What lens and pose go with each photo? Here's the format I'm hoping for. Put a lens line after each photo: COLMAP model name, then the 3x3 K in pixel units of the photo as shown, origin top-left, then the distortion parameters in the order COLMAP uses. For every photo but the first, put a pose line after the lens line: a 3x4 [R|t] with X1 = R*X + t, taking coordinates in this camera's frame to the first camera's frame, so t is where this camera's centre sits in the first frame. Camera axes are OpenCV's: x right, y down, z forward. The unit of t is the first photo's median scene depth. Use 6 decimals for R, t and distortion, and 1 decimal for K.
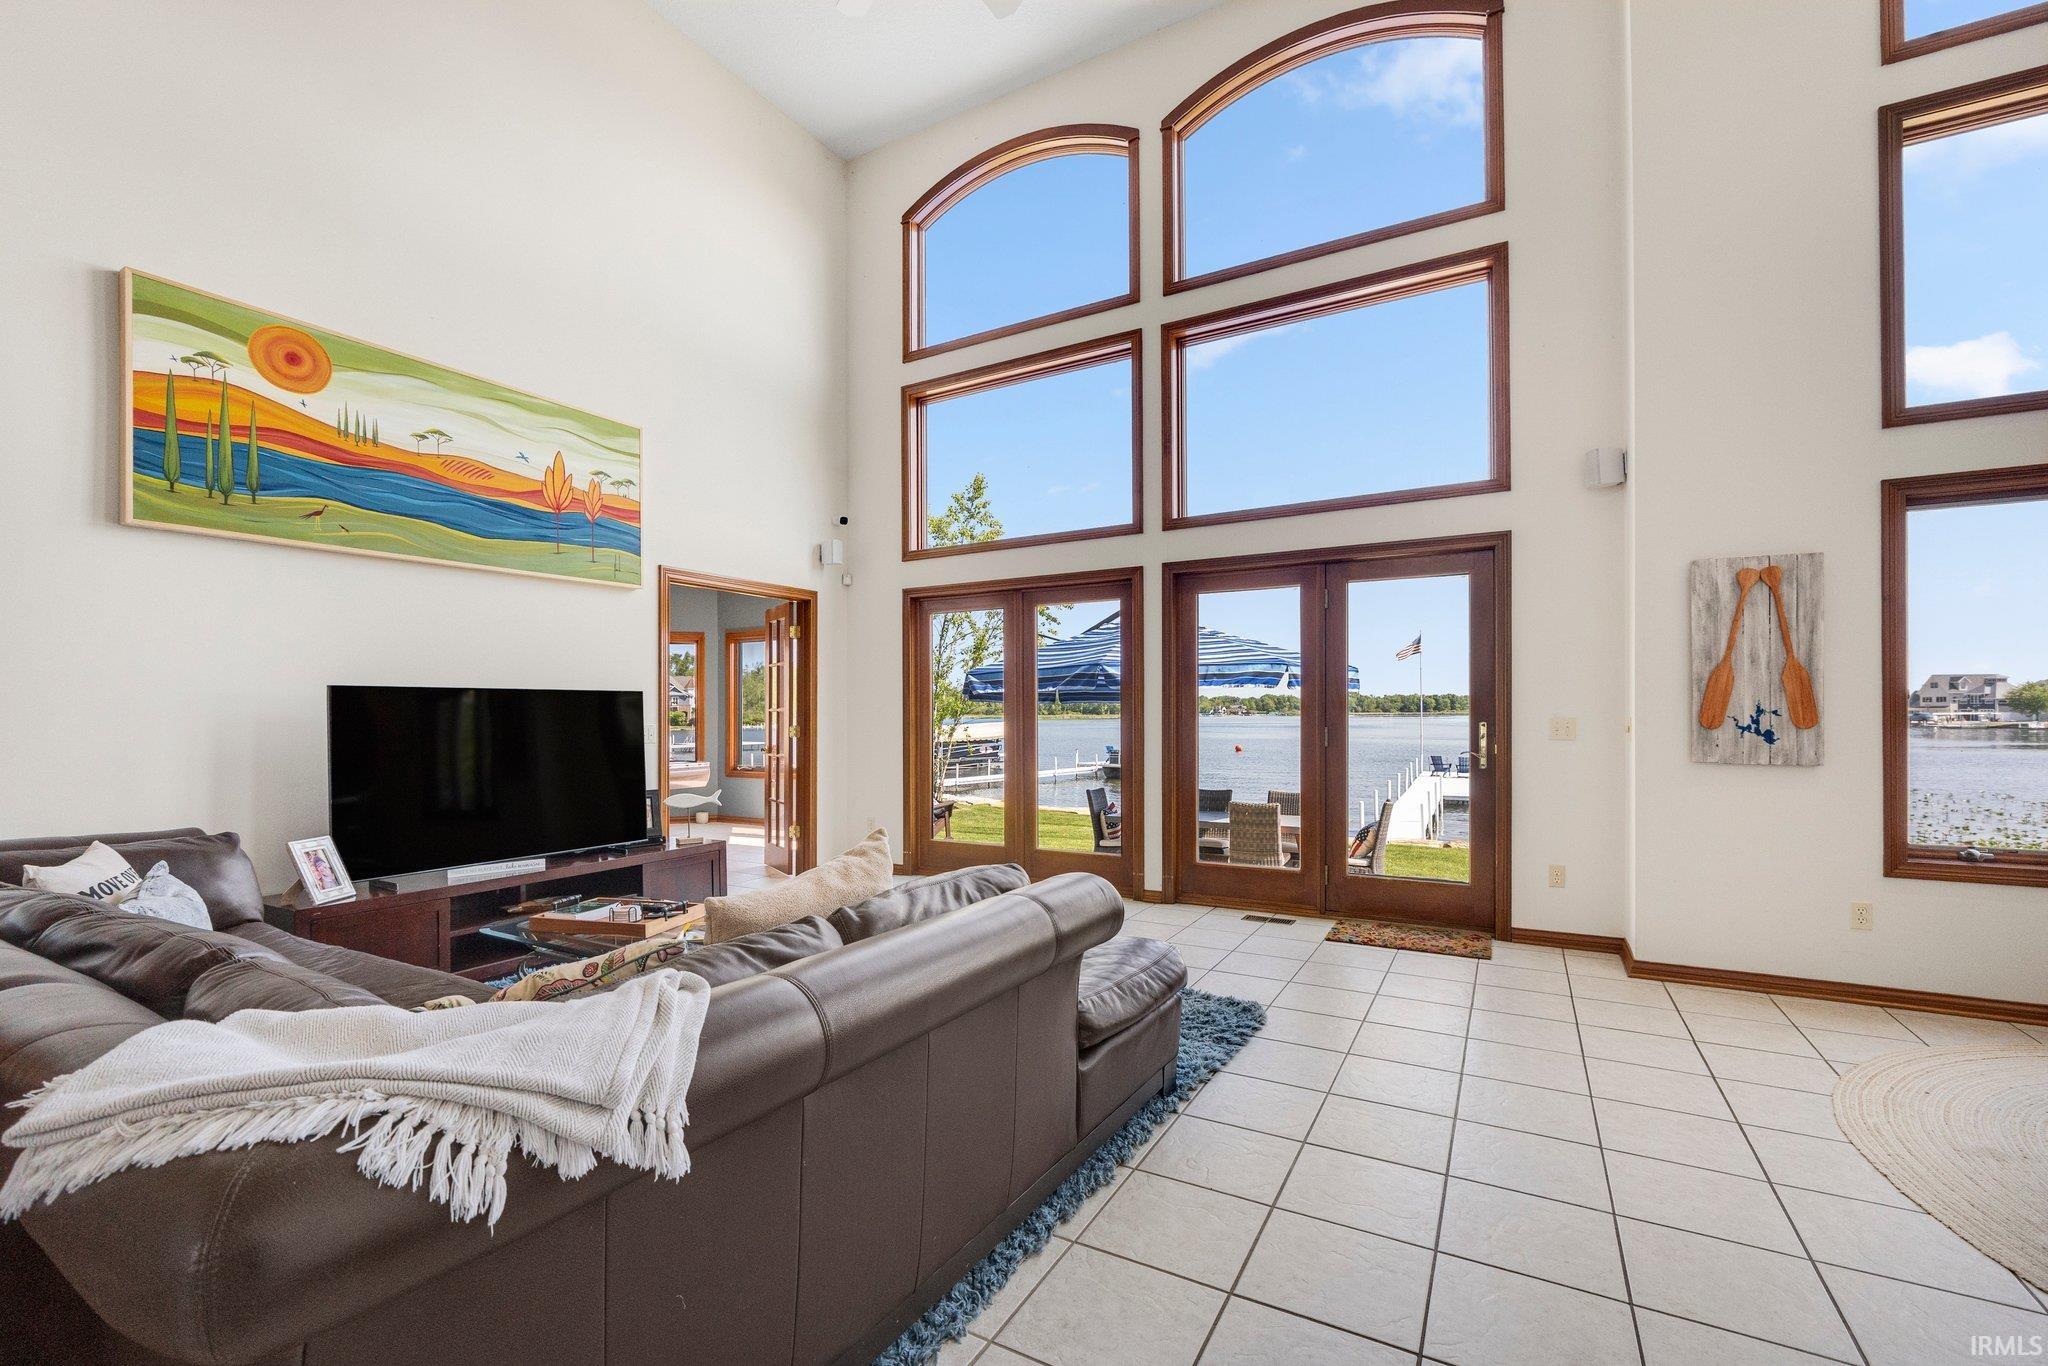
lens RADIAL K [[868.1, 0, 1025.9], [0, 868.1, 718.8], [0, 0, 1]] dist [-0.007152, -0.000288]
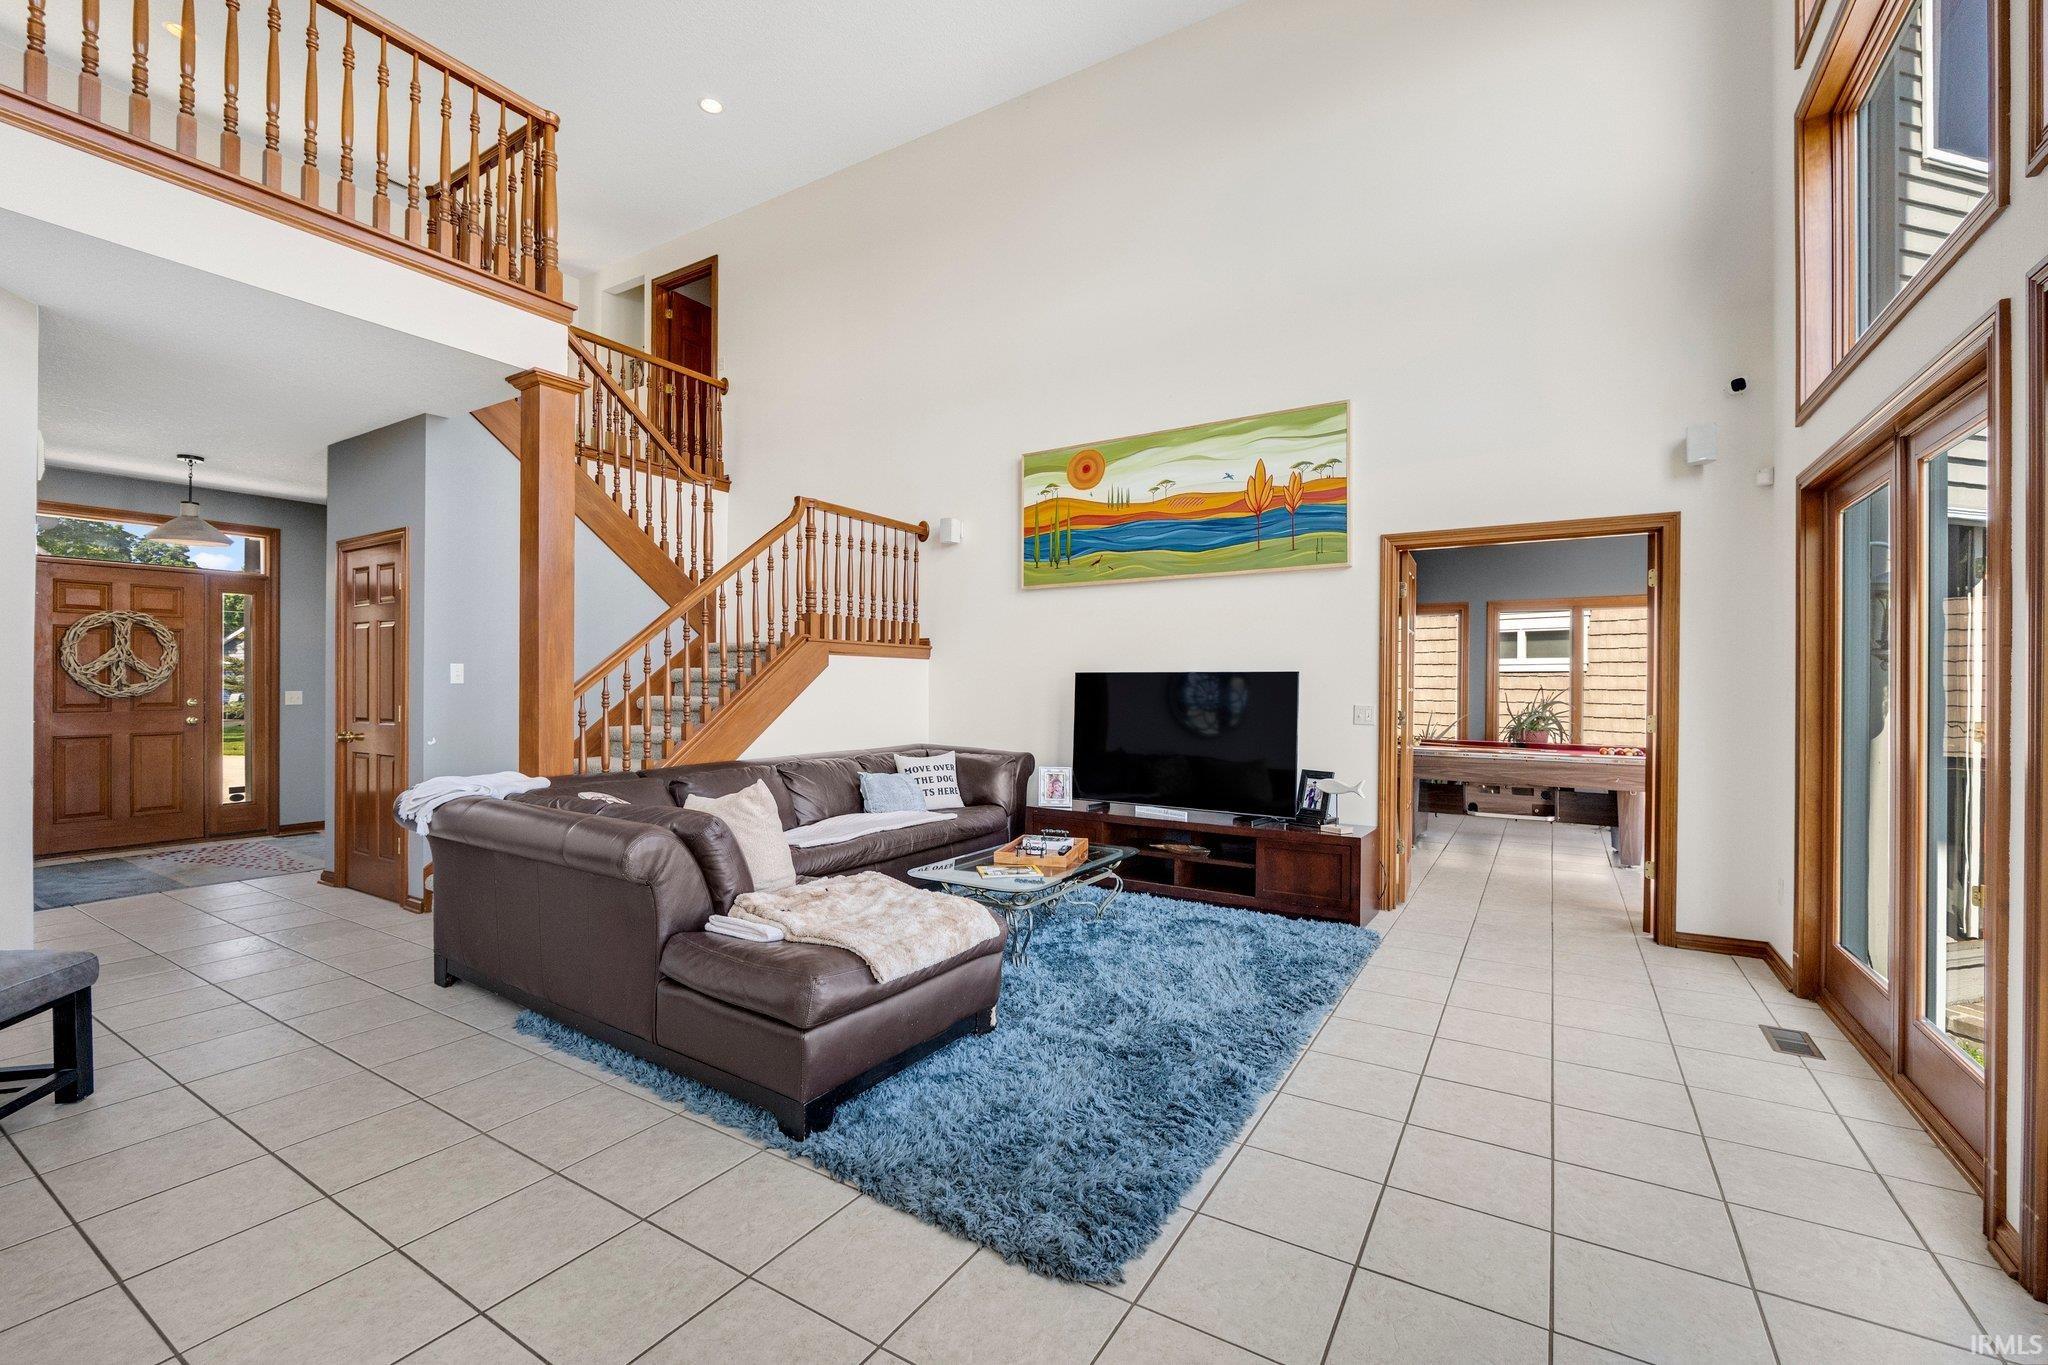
lens RADIAL K [[872.3, 0, 1024.0], [0, 872.3, 682.5], [0, 0, 1]] dist [-0.000487, -0.000452]
pose [[-0.027023, 0.006506, -0.999614, 0.705799], [-0.008013, 0.999945, 0.006725, -0.026633], [0.999603, 0.008191, -0.026970, 0.841627]]
